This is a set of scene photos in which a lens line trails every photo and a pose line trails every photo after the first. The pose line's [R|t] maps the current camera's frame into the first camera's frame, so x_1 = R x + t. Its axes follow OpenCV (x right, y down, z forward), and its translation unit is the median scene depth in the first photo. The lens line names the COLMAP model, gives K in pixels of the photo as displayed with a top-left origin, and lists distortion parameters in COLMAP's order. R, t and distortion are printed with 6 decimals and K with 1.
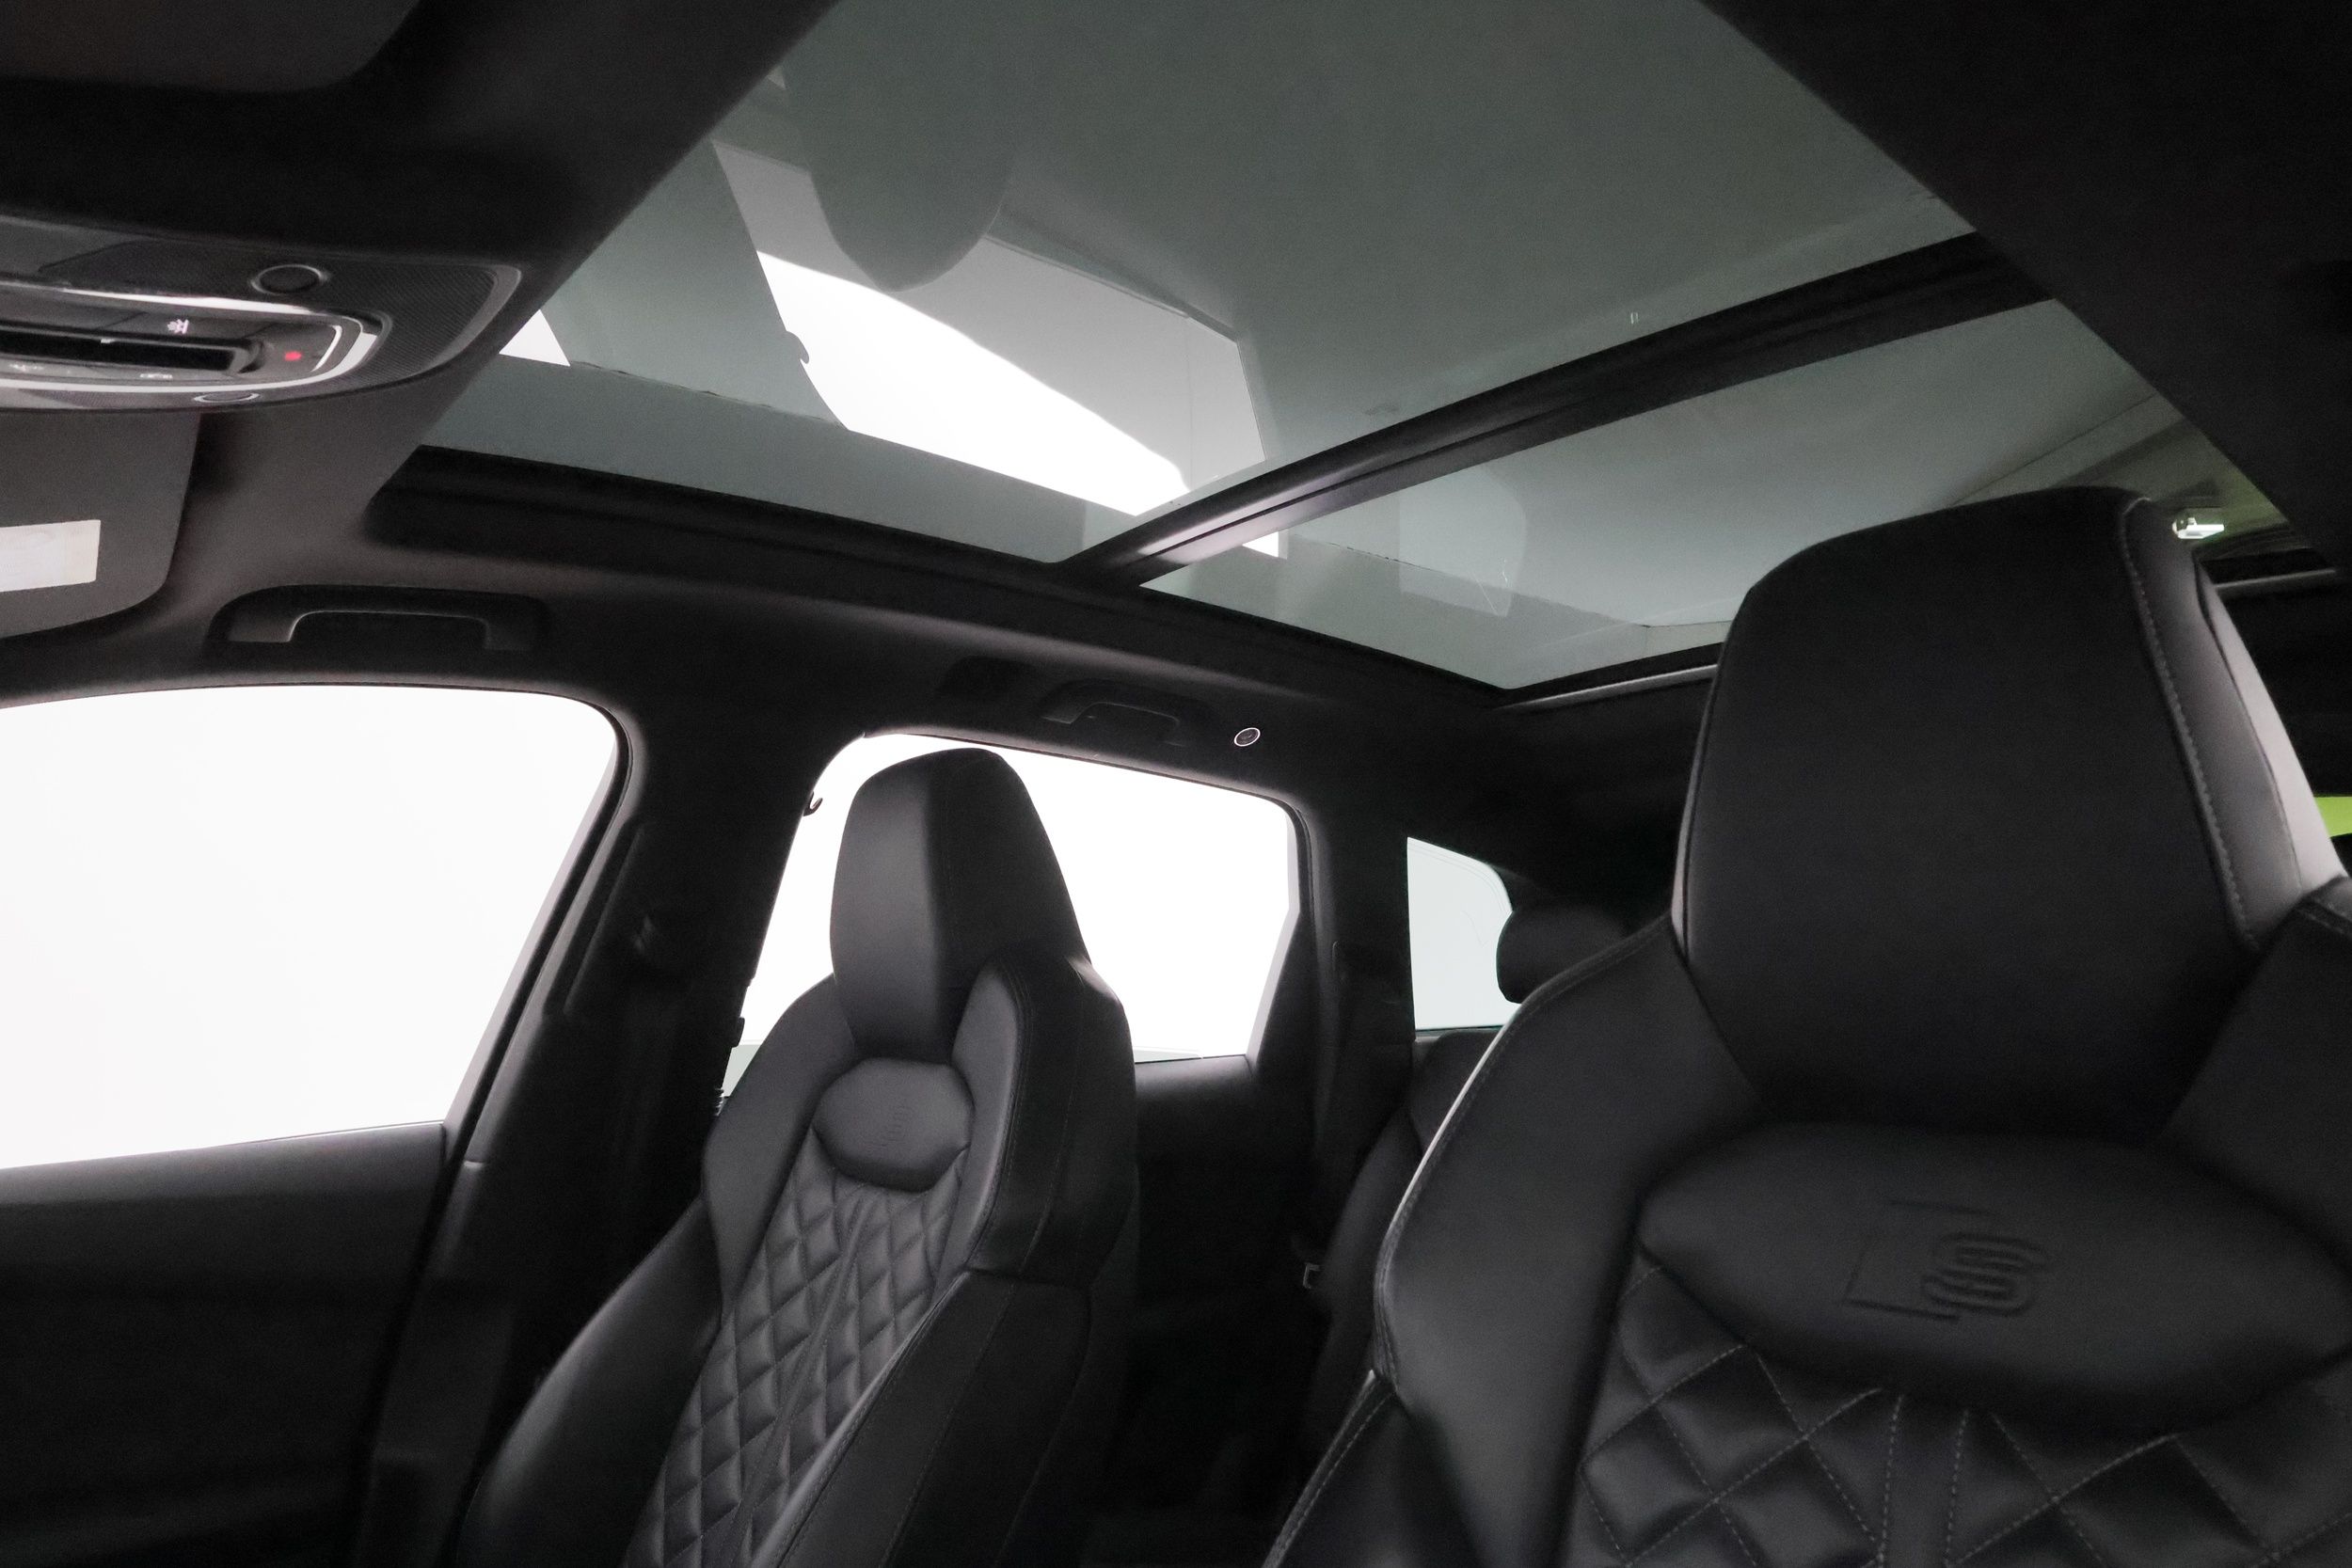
lens RADIAL K [[1343.7, 0, 1176.0], [0, 1343.7, 784.0], [0, 0, 1]] dist [-0.012592, -0.000885]
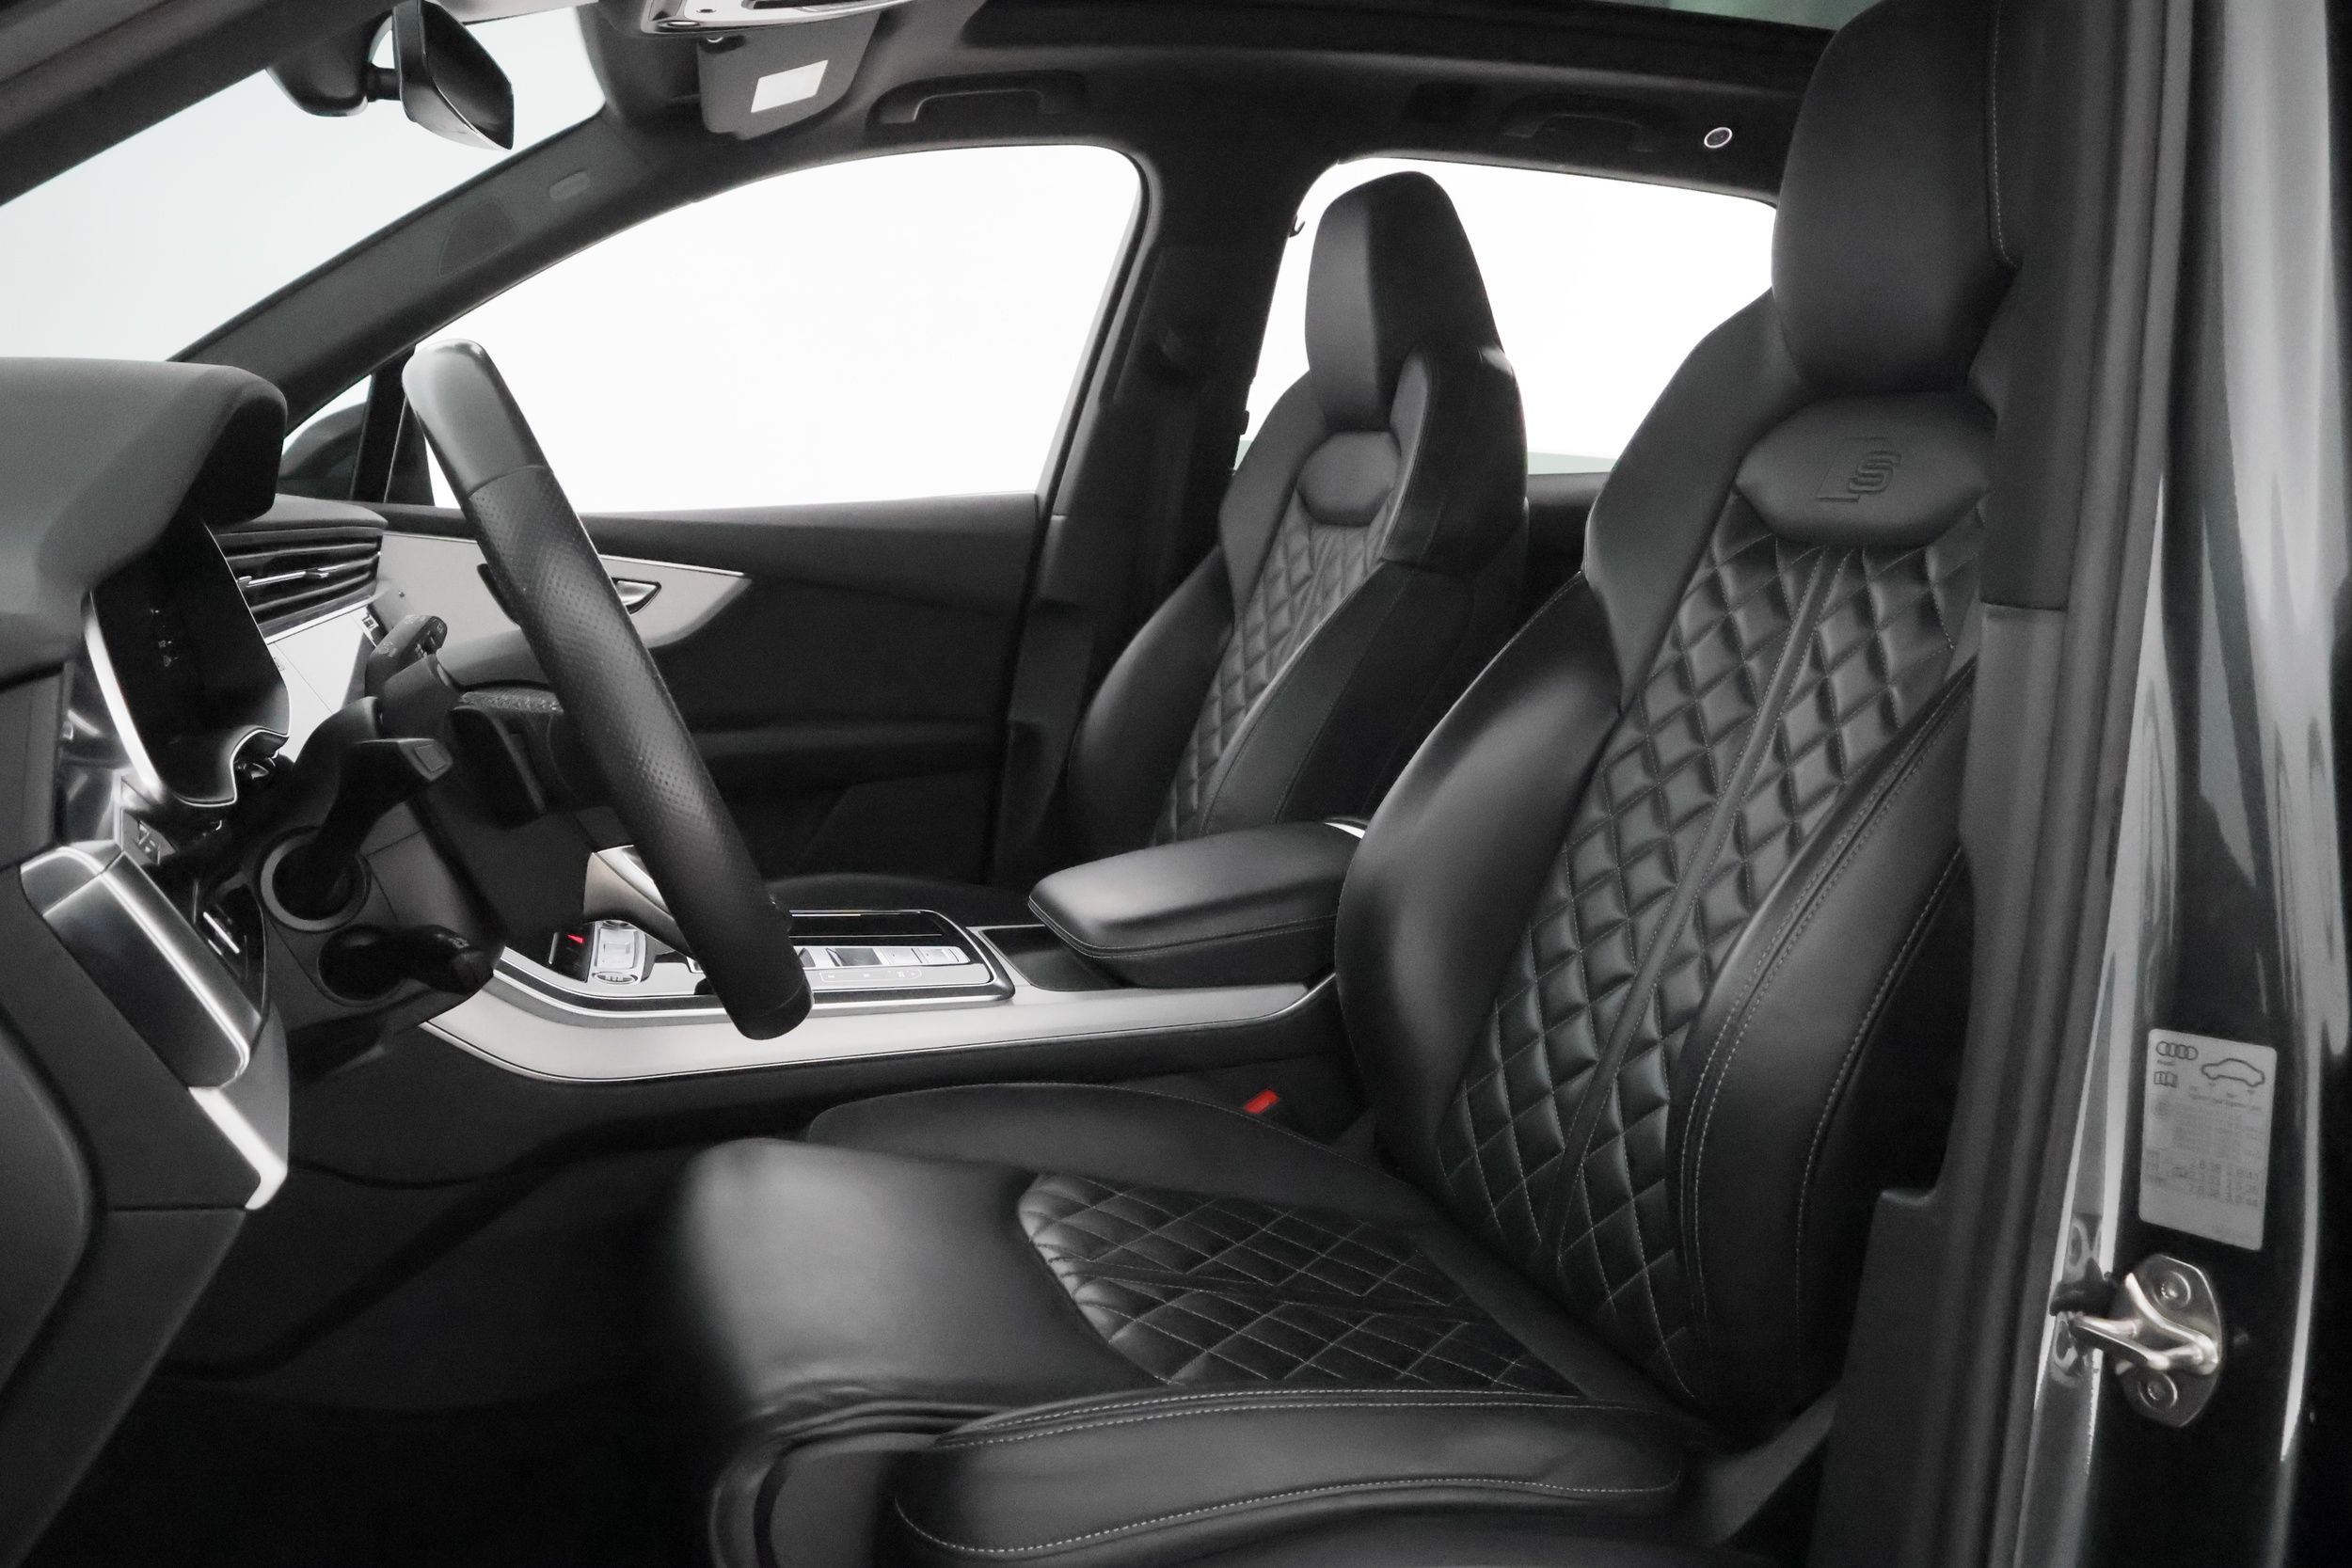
lens RADIAL K [[1836.7, 0, 1176.0], [0, 1836.7, 784.0], [0, 0, 1]] dist [0.001929, 0.007551]
pose [[0.922766, 0.066793, -0.379529, 0.315016], [0.050781, 0.955201, 0.291569, 0.007527], [0.382001, -0.288323, 0.878035, -0.680696]]
